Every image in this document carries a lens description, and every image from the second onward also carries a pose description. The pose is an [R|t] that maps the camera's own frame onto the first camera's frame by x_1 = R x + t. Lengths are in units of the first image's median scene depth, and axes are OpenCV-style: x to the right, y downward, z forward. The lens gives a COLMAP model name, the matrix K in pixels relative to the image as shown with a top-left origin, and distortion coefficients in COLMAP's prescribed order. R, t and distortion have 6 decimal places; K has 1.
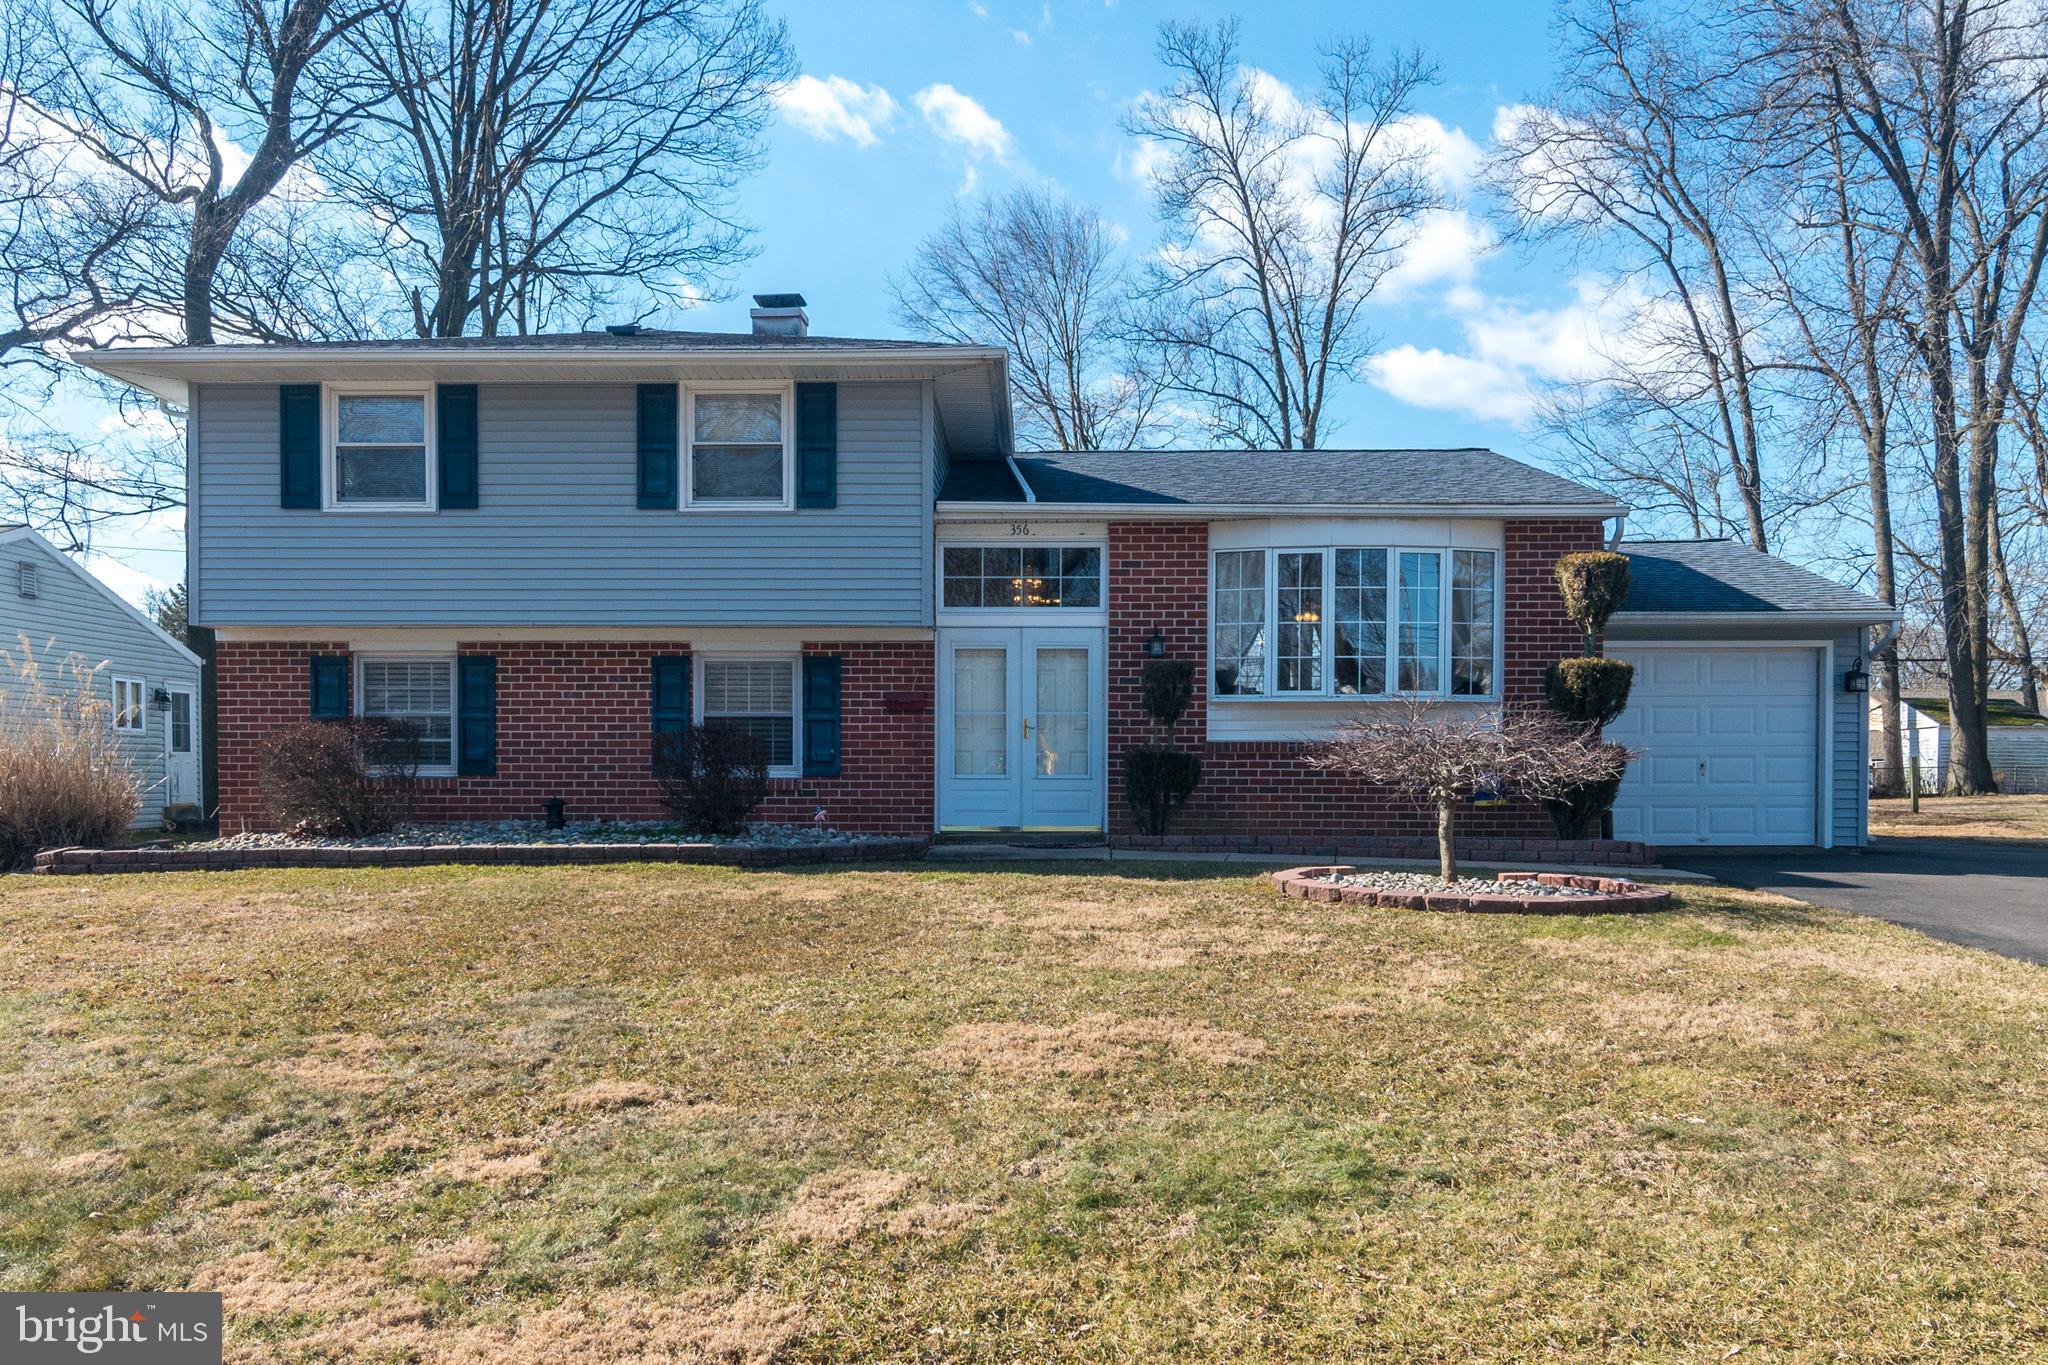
lens RADIAL K [[1523.2, 0, 986.2], [0, 1523.2, 795.0], [0, 0, 1]] dist [-0.003163, 0.007559]
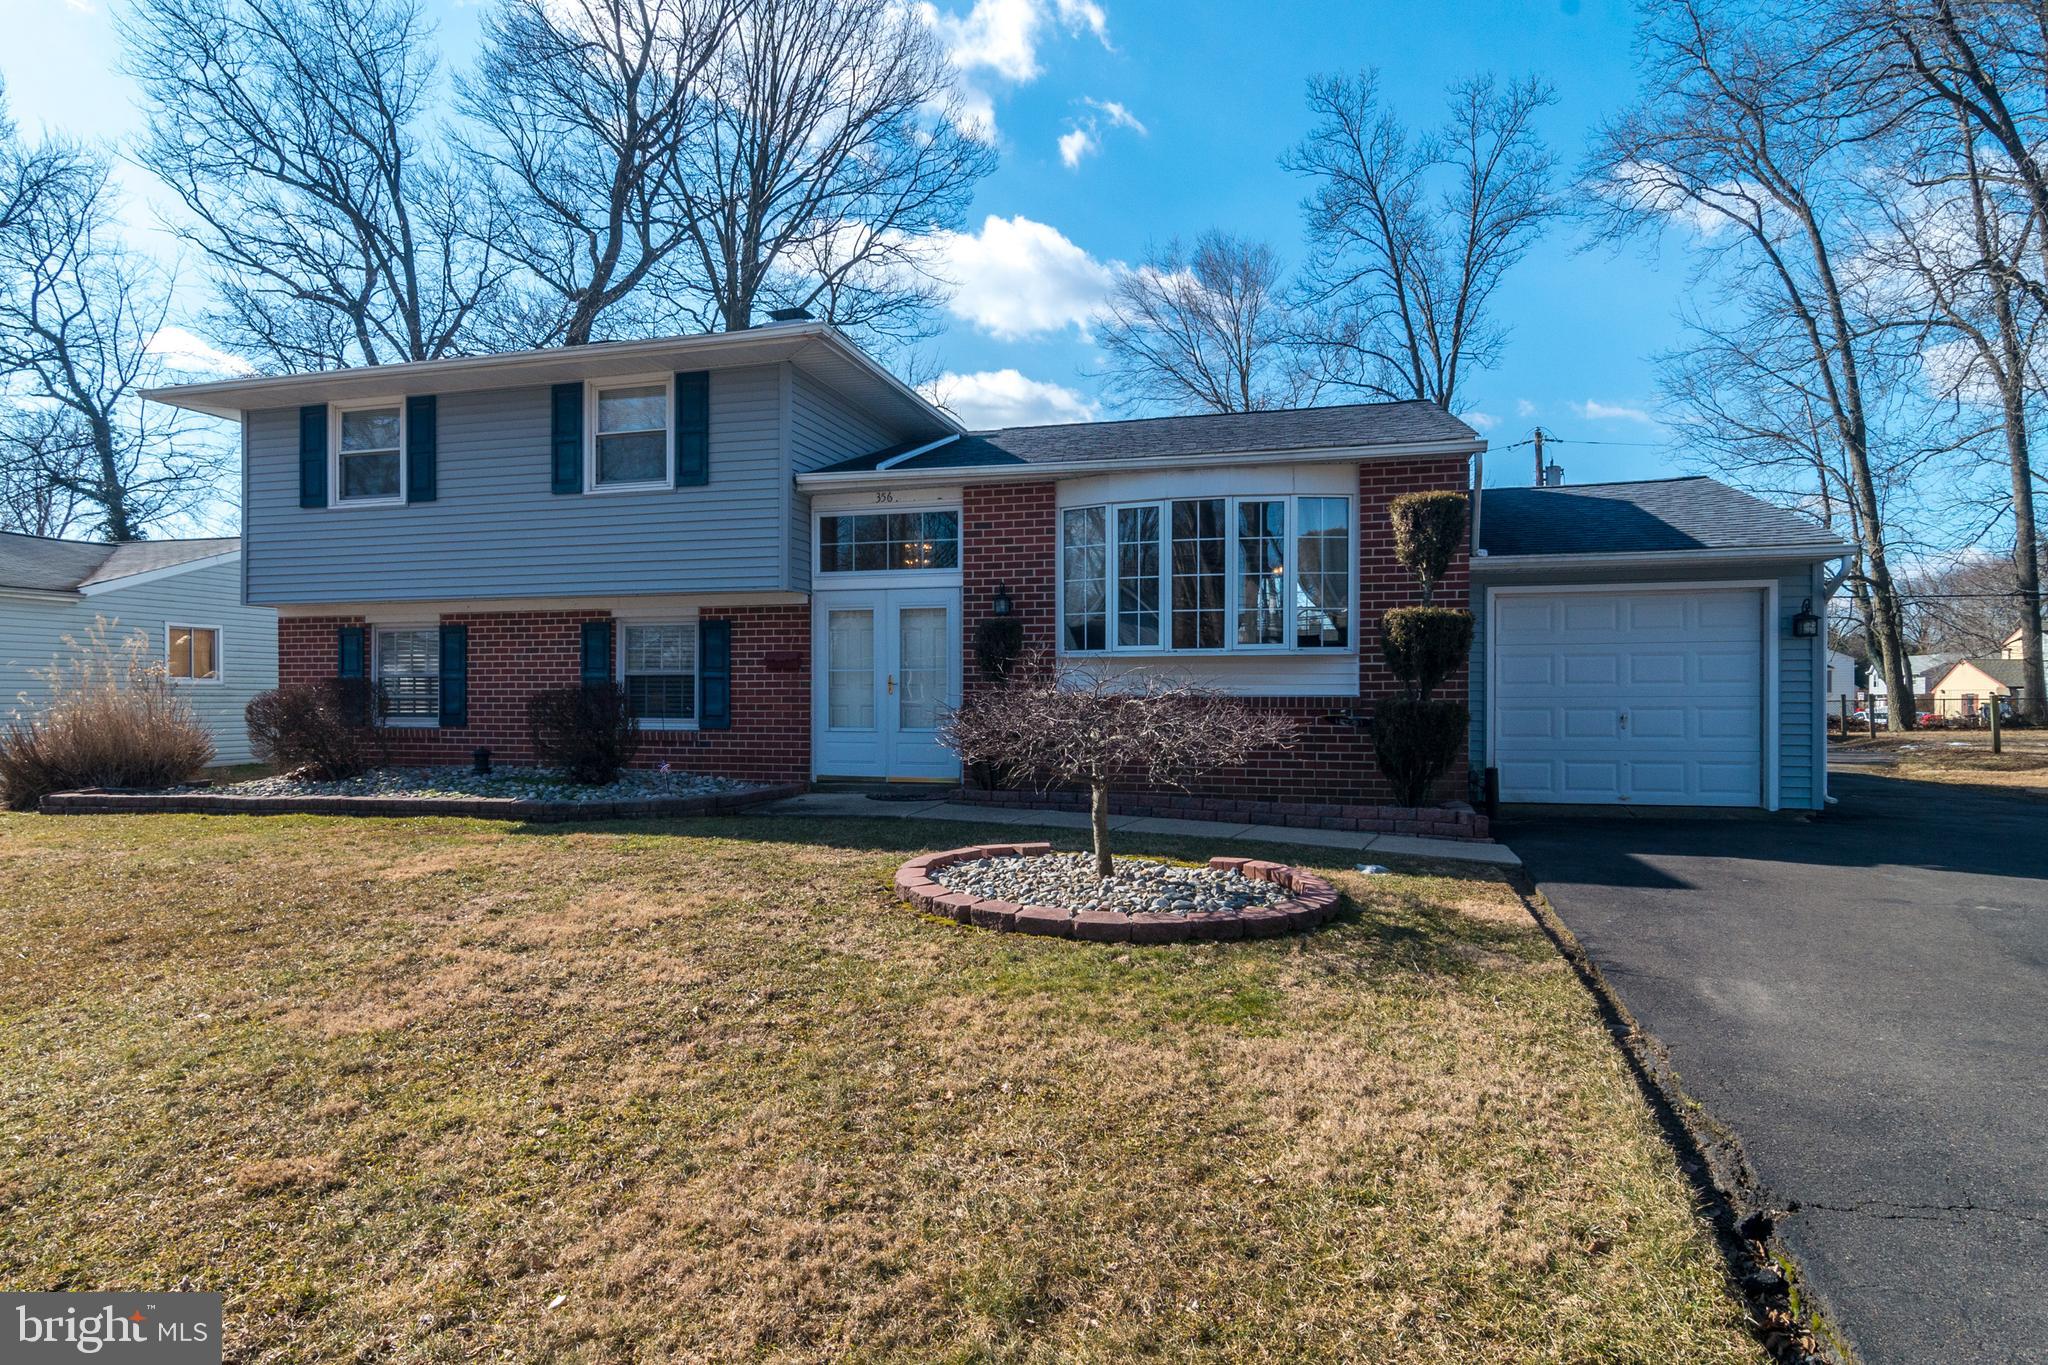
lens RADIAL K [[1116.4, 0, 1005.8], [0, 1116.4, 689.7], [0, 0, 1]] dist [-0.005722, 0.000933]
pose [[0.969512, -0.003890, -0.245015, 0.294325], [-0.000582, 0.999835, -0.018178, -0.025958], [0.245045, 0.017766, 0.969349, 0.268725]]
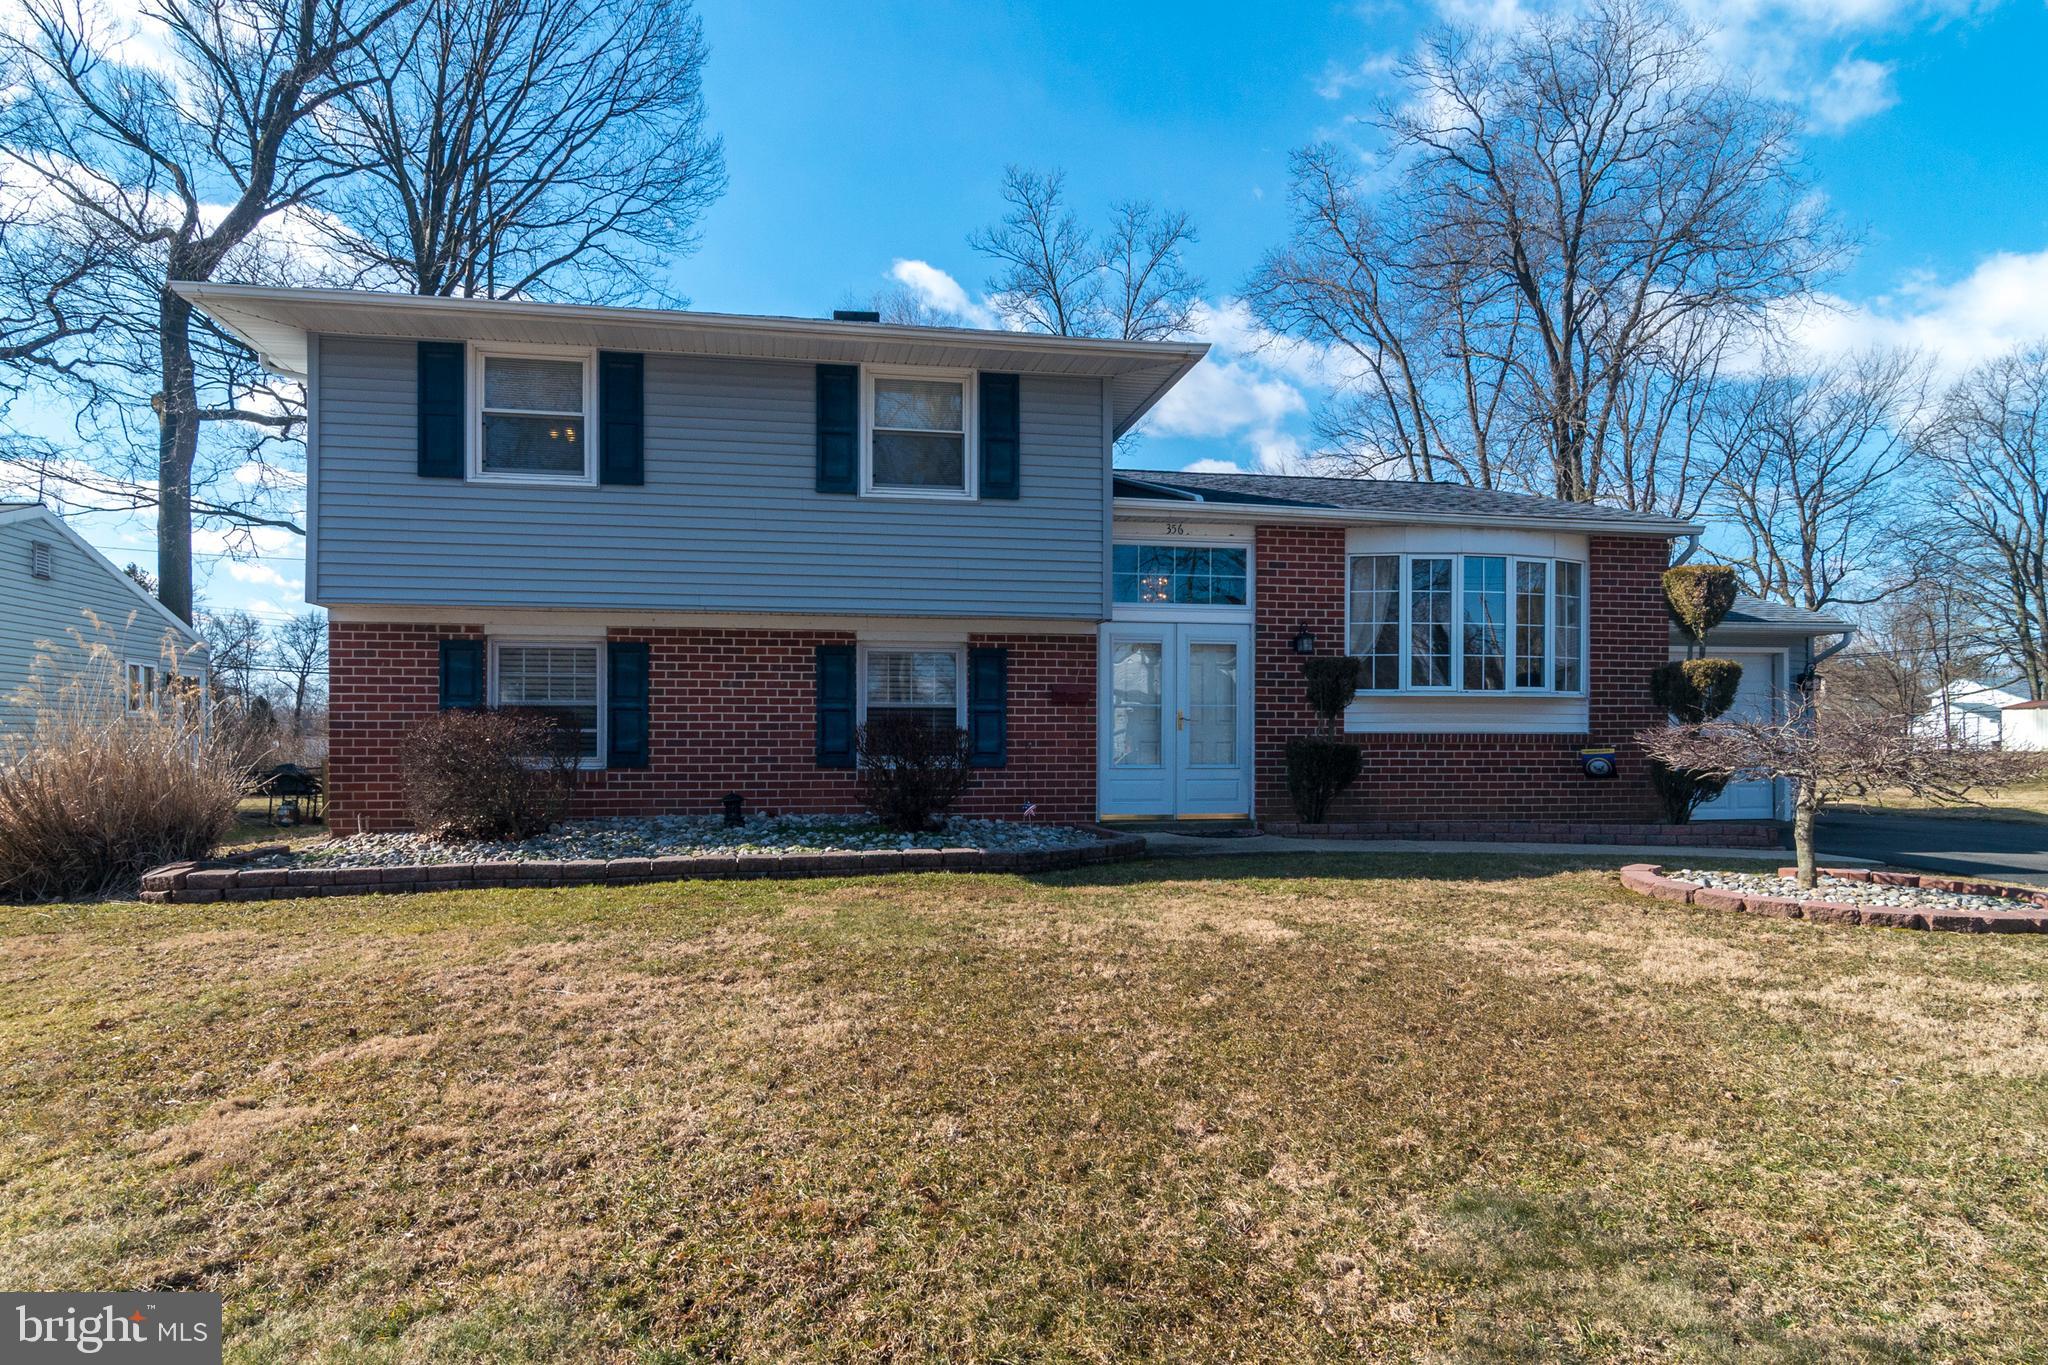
lens RADIAL K [[1116.4, 0, 983.2], [0, 1116.4, 717.5], [0, 0, 1]] dist [-0.005722, 0.000933]
pose [[0.982009, 0.003365, 0.188803, -0.250030], [0.003702, 0.999306, -0.037067, -0.017883], [-0.188797, 0.037099, 0.981315, 0.281496]]
